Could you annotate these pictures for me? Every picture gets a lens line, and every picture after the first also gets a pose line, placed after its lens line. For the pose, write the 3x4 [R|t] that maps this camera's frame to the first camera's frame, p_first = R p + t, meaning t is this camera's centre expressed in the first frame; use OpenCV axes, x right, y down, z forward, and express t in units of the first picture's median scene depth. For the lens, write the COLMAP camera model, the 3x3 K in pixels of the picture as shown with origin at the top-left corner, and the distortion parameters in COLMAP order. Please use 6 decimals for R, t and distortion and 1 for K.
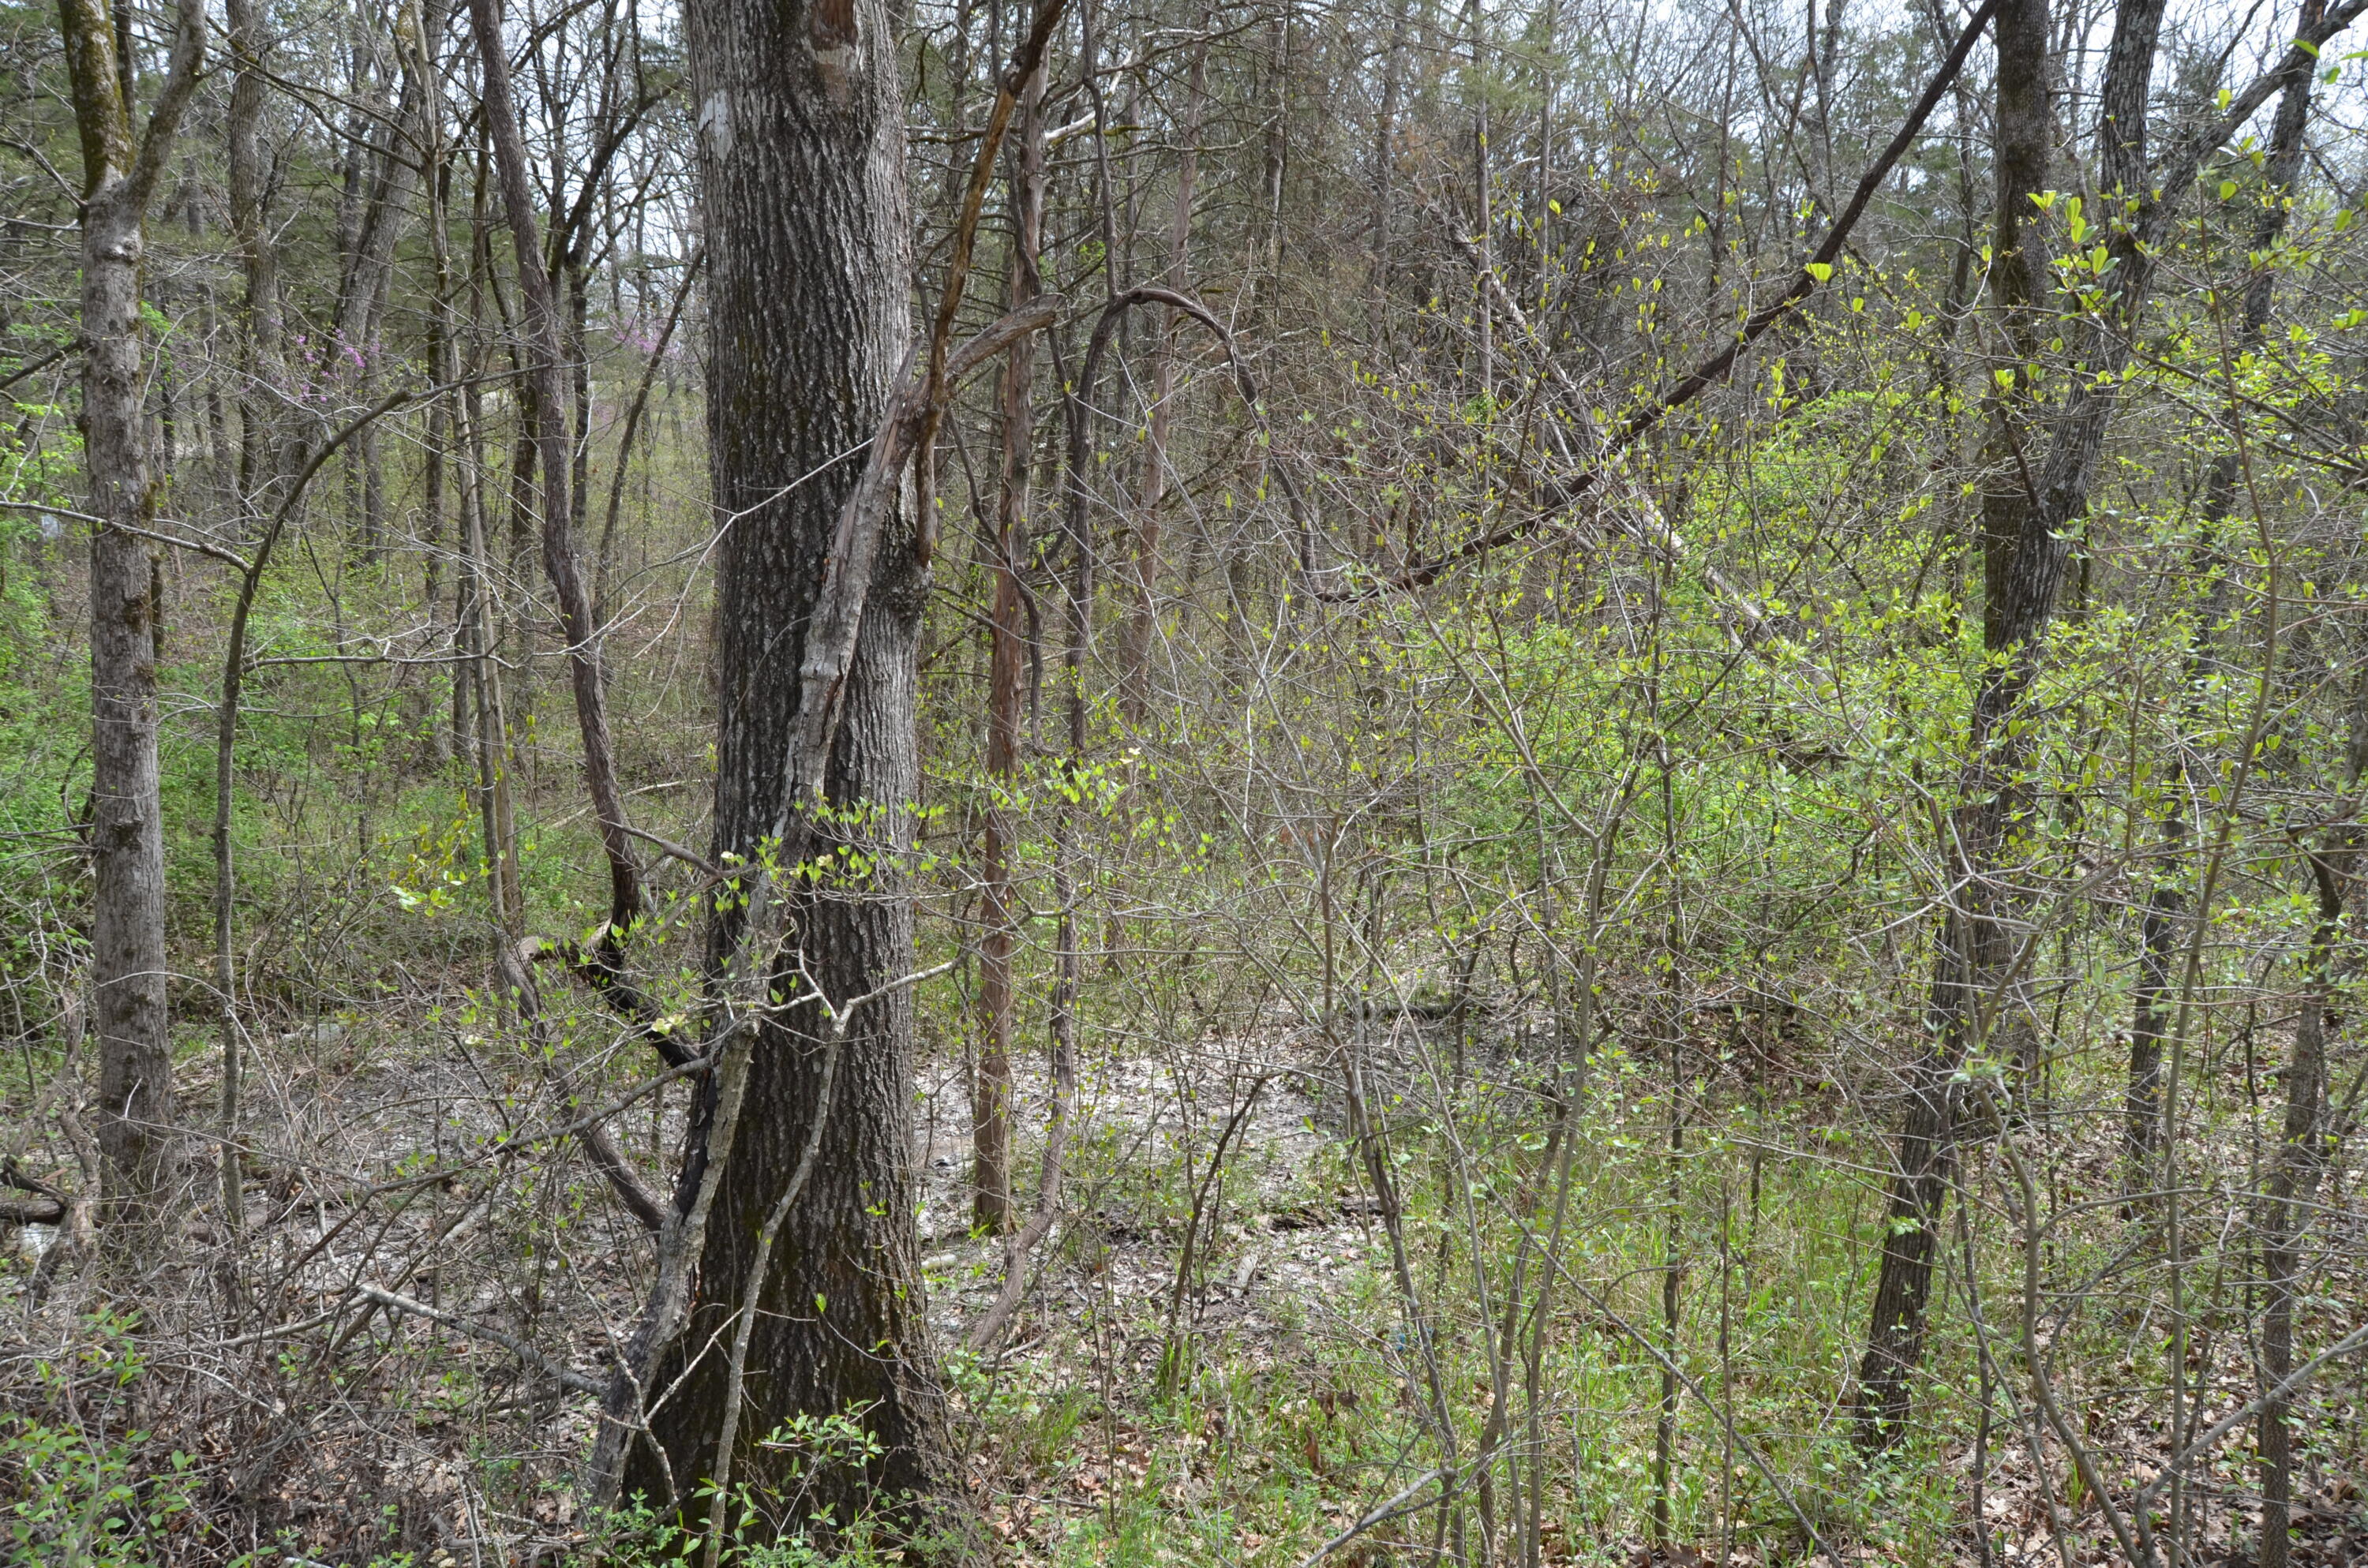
lens RADIAL K [[1834.9, 0, 1184.0], [0, 1834.9, 784.0], [0, 0, 1]] dist [-0.017180, 0.010371]
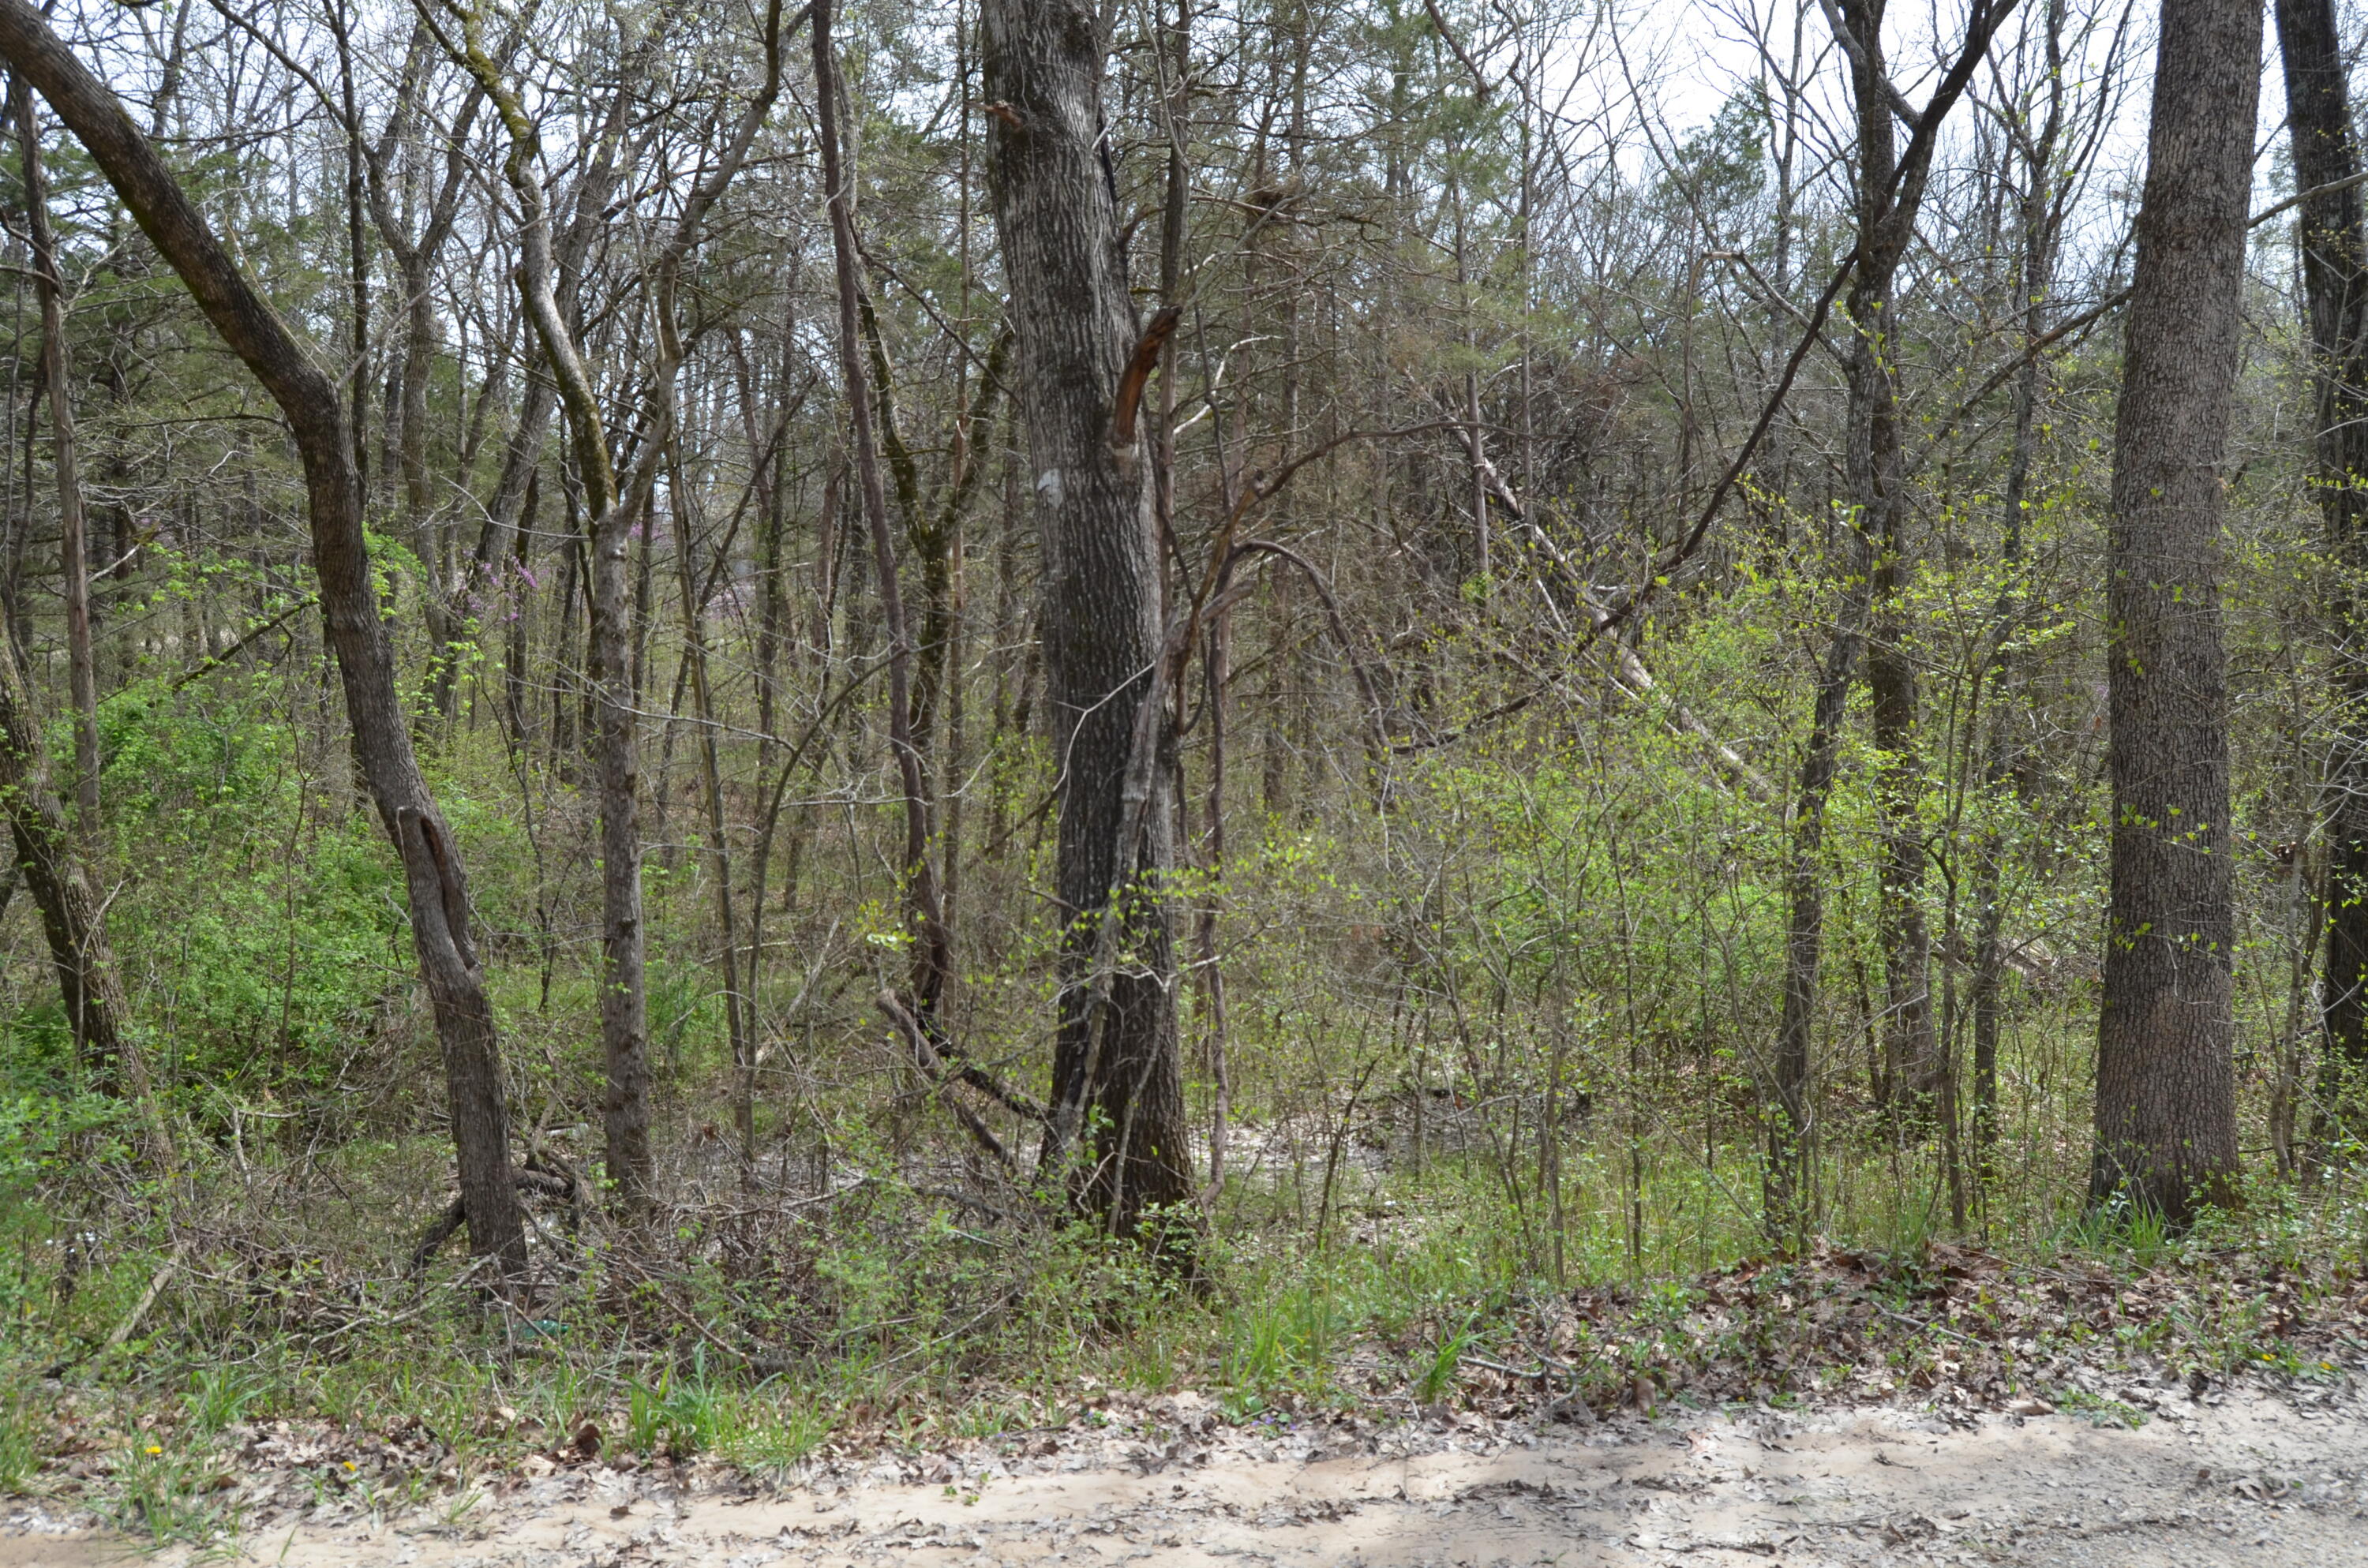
lens RADIAL K [[2022.3, 0, 1188.5], [0, 2022.3, 781.8], [0, 0, 1]] dist [-0.021743, 0.005869]
pose [[0.999307, -0.033501, 0.016197, -0.169268], [0.034872, 0.995011, -0.093474, 0.102713], [-0.012984, 0.093974, 0.995490, -0.900484]]
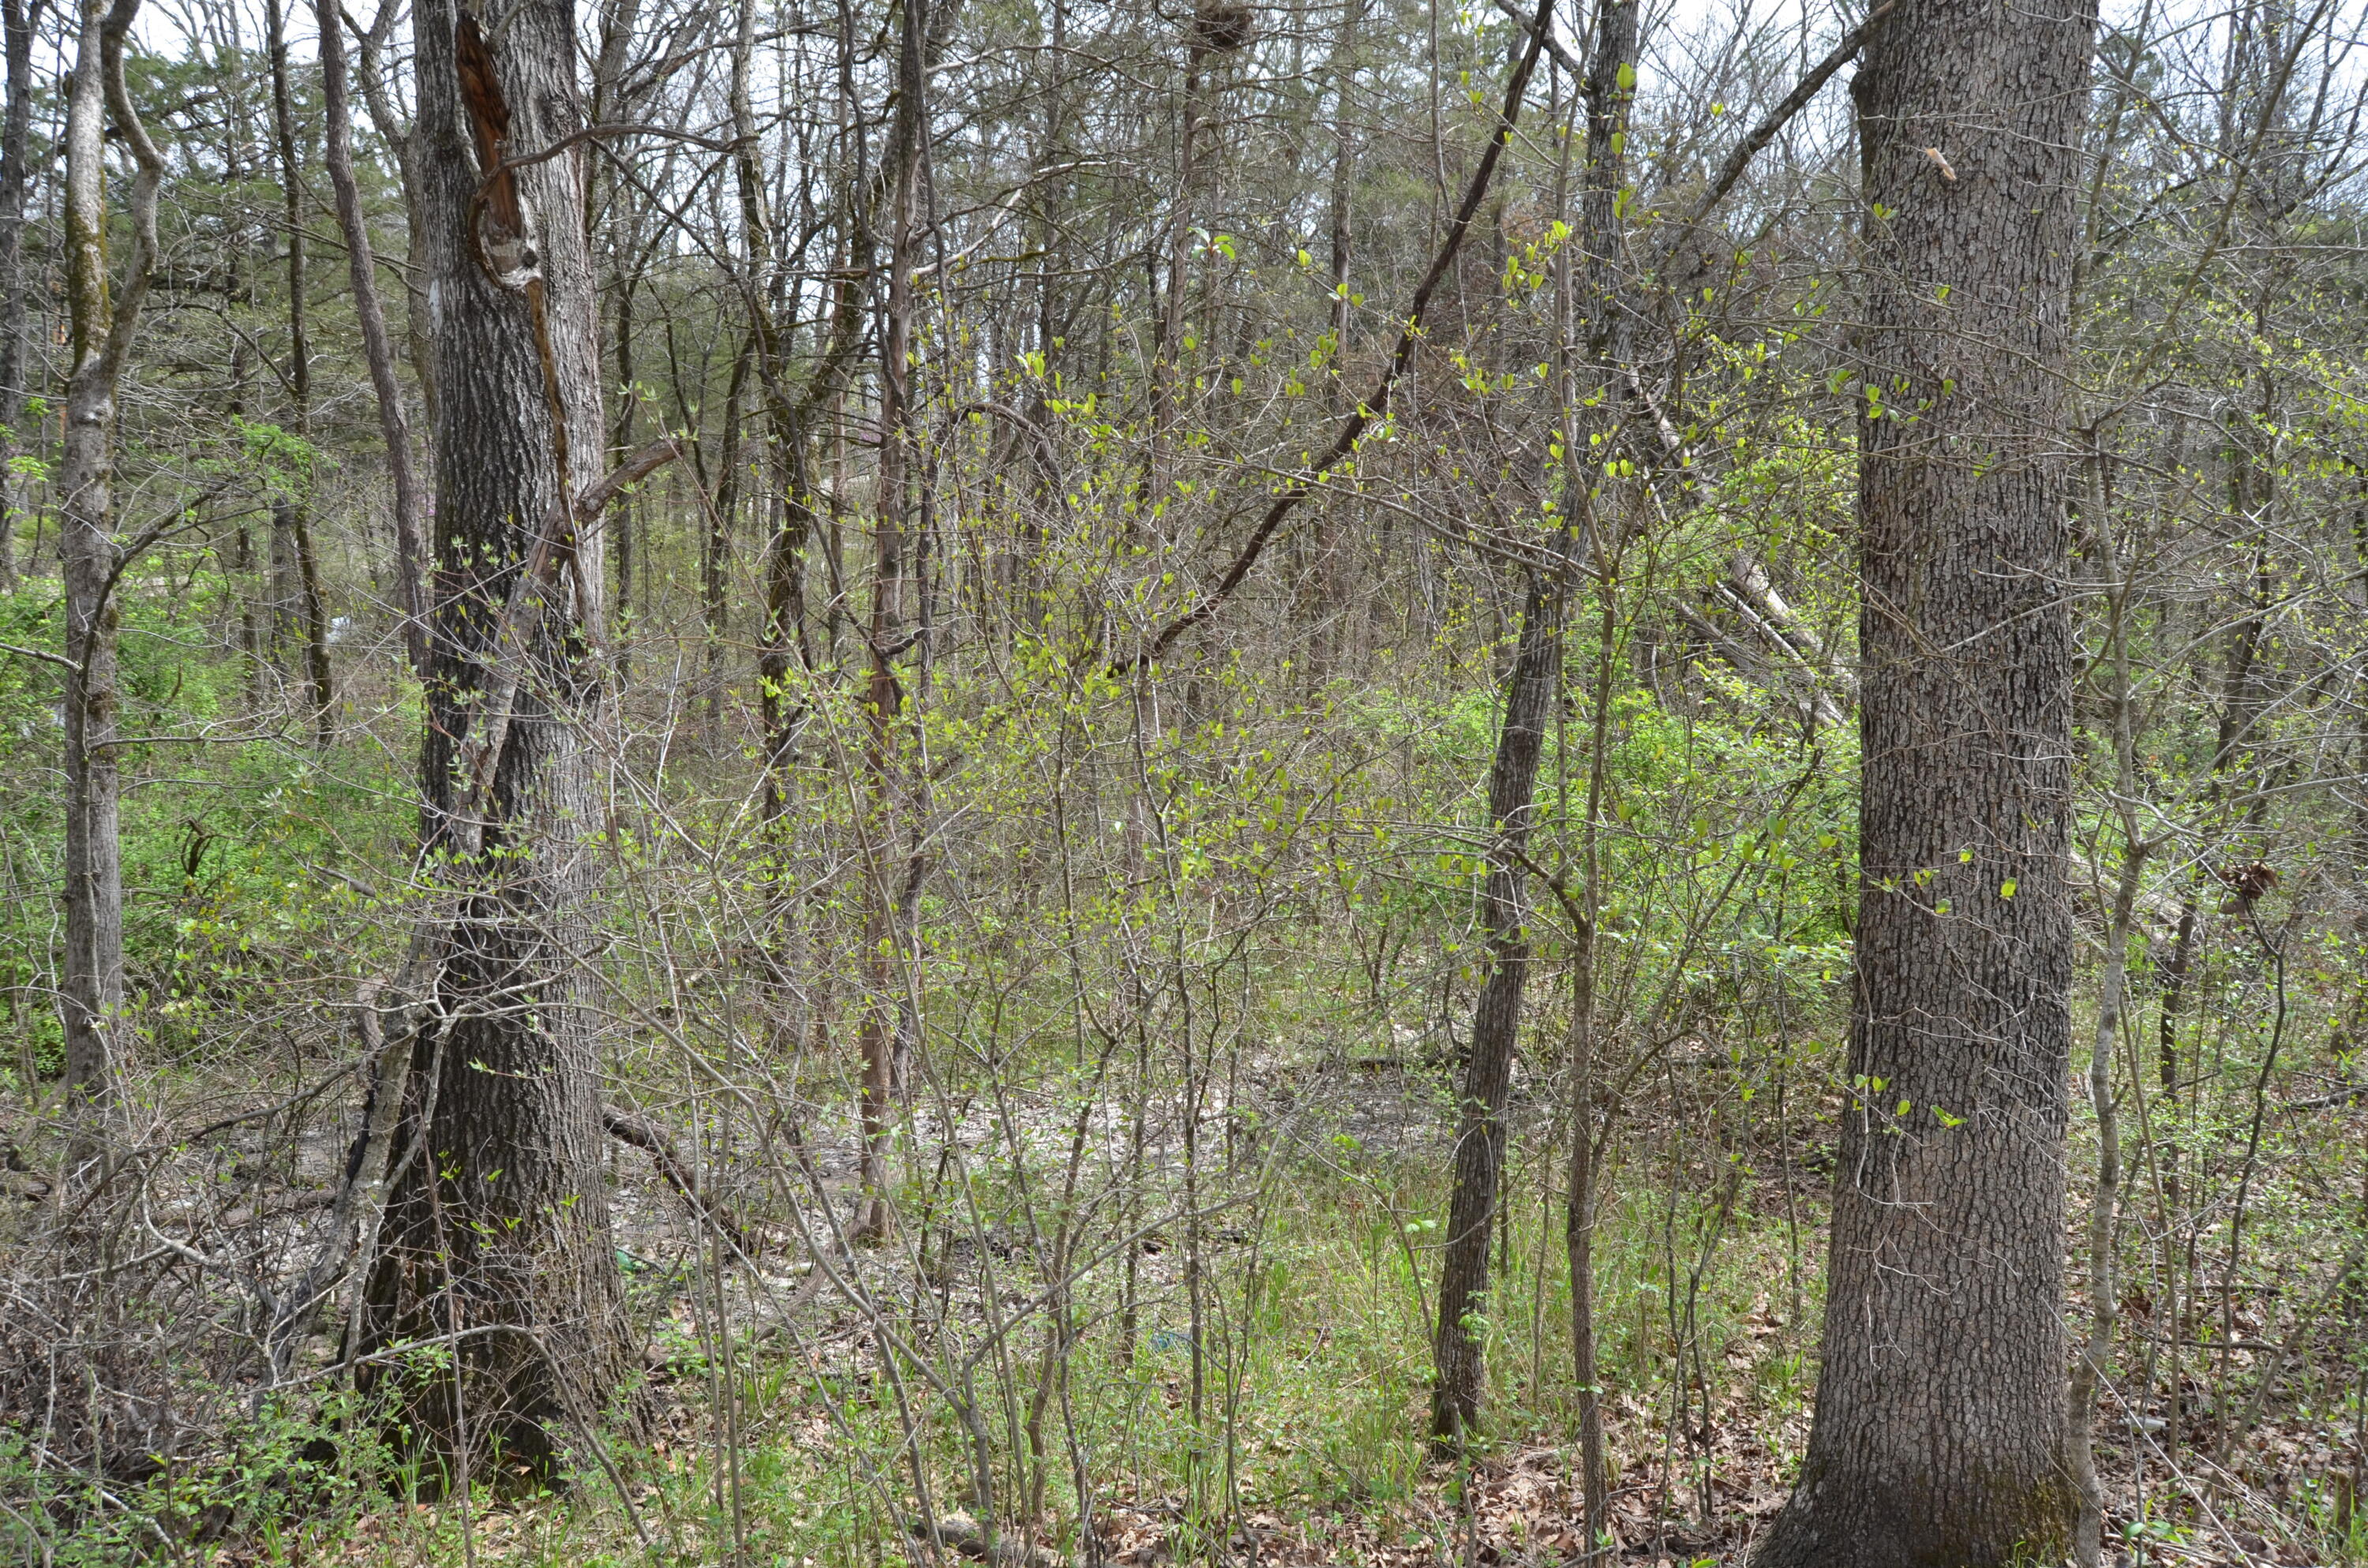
lens RADIAL K [[1834.9, 0, 1184.0], [0, 1834.9, 784.0], [0, 0, 1]] dist [-0.017180, 0.010371]
pose [[0.987805, -0.011229, -0.155289, 0.446320], [0.004931, 0.999152, -0.040881, 0.018203], [0.155616, 0.039617, 0.987023, -0.139384]]
